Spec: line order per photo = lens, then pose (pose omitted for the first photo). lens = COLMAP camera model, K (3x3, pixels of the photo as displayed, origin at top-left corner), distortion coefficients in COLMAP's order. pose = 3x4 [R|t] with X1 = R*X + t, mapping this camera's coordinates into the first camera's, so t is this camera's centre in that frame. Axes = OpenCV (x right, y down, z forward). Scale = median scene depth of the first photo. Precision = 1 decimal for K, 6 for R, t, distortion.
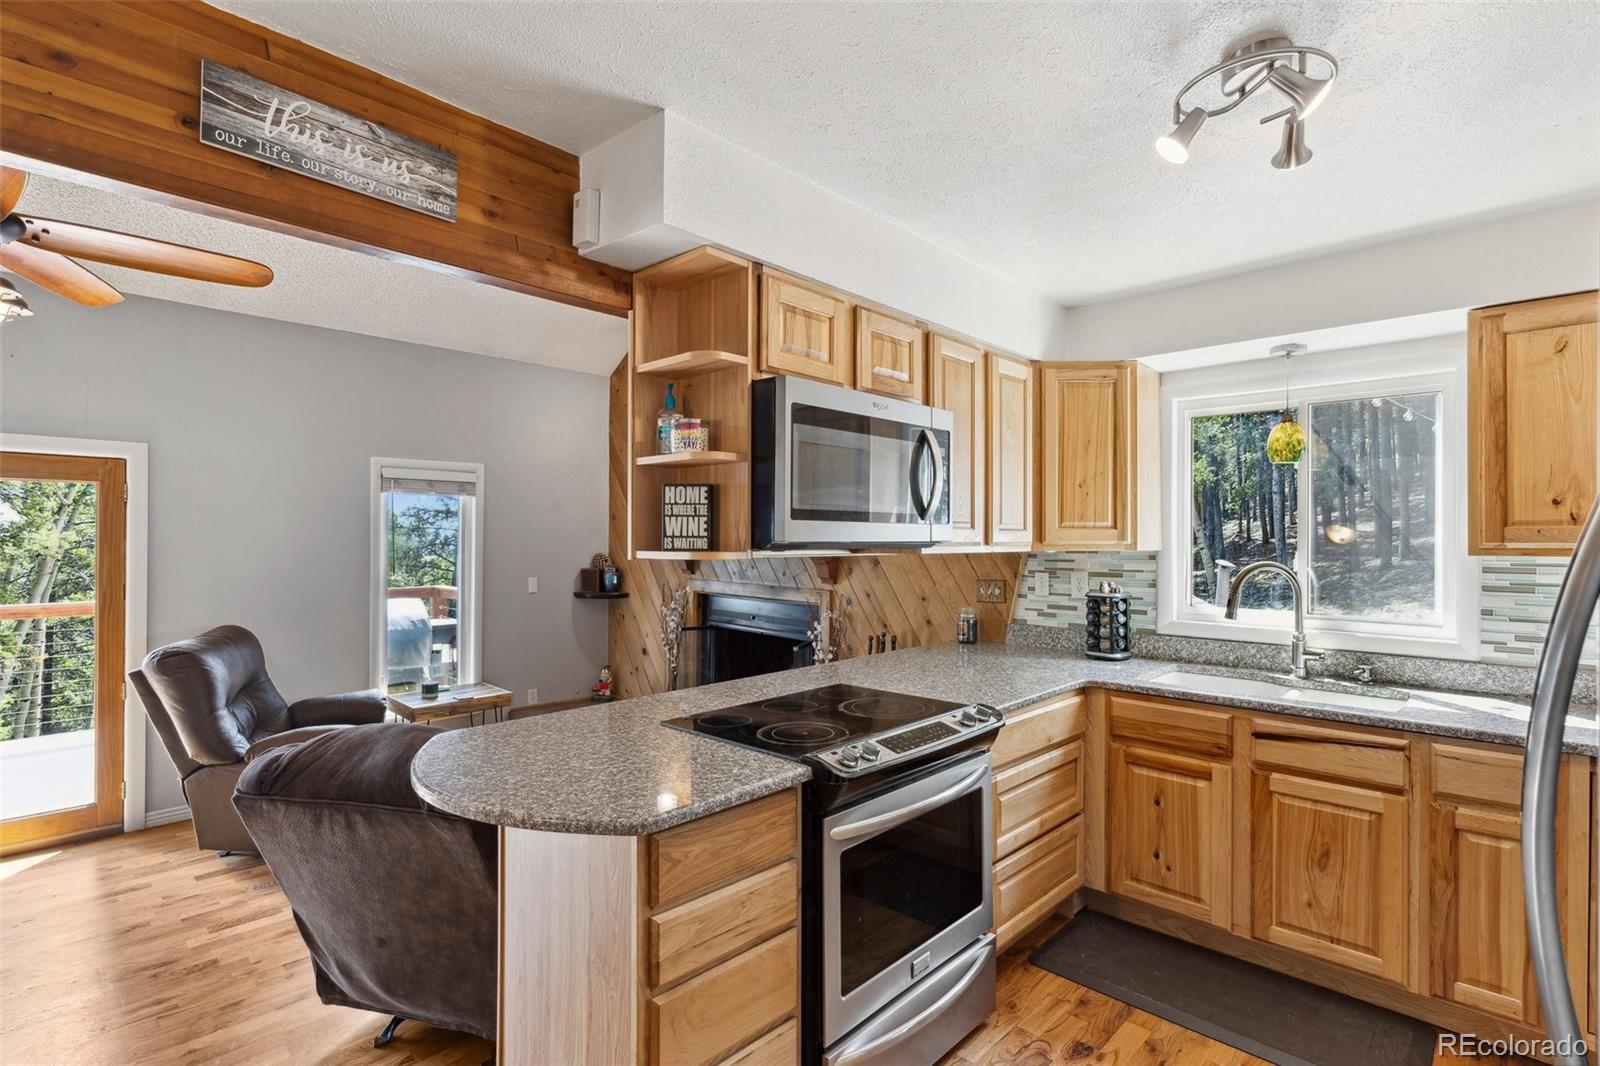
lens RADIAL K [[772.3, 0, 800.0], [0, 772.3, 533.0], [0, 0, 1]] dist [-0.002393, -0.000350]
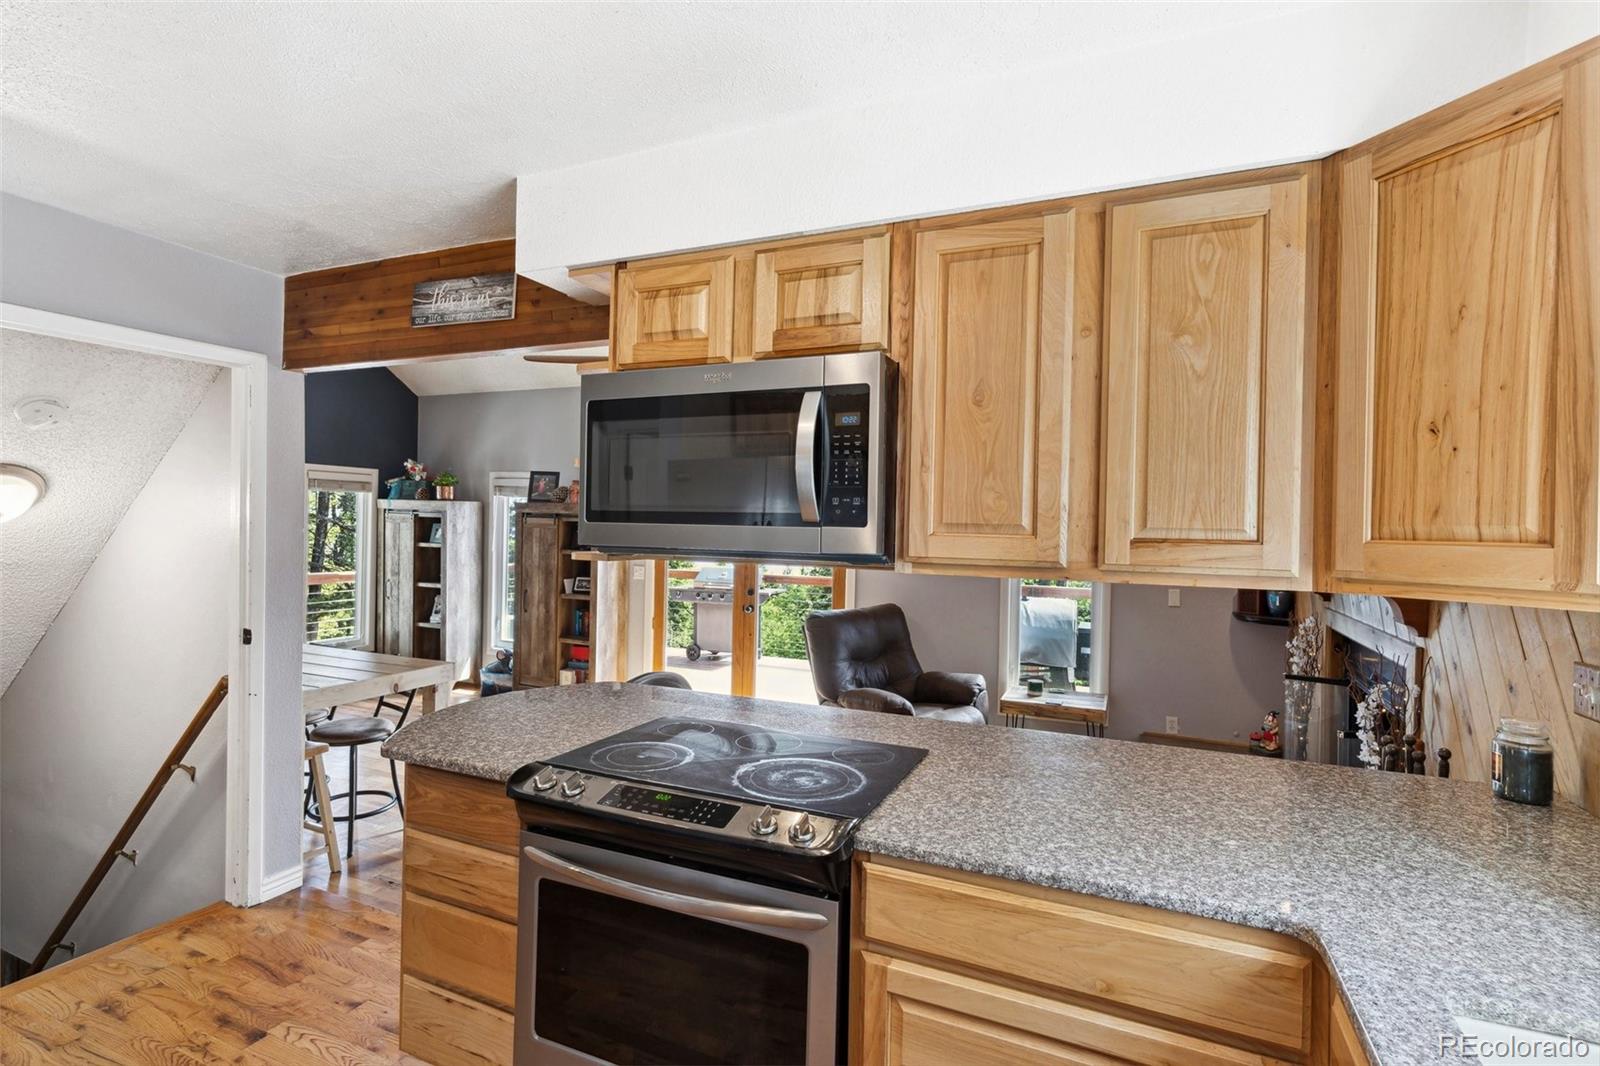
lens RADIAL K [[766.9, 0, 803.2], [0, 766.9, 515.5], [0, 0, 1]] dist [-0.003898, 0.000031]
pose [[0.339764, -0.011072, -0.940446, 0.755960], [-0.014150, 0.999757, -0.016882, -0.009740], [0.940404, 0.019043, 0.339524, 0.712323]]
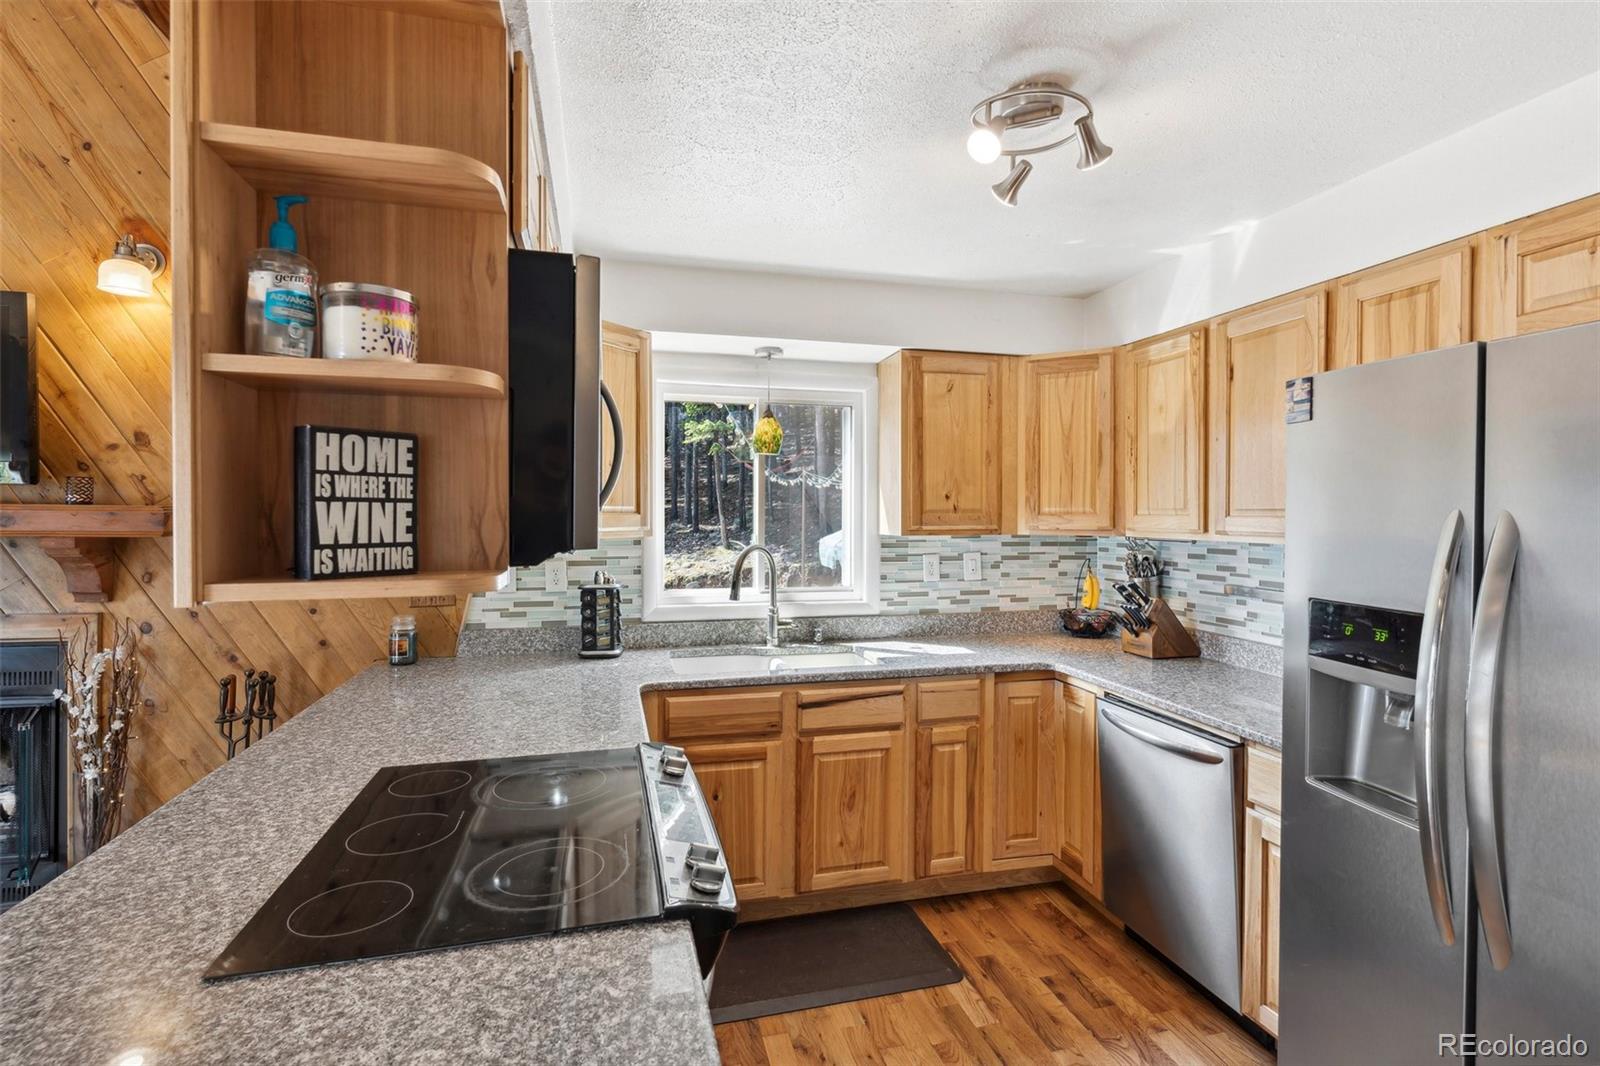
lens RADIAL K [[766.9, 0, 803.2], [0, 766.9, 515.5], [0, 0, 1]] dist [-0.003898, 0.000031]
pose [[0.524506, -0.004423, 0.851395, -0.324745], [-0.005623, 0.999947, 0.008658, -0.014928], [-0.851388, -0.009329, 0.524453, 0.439830]]
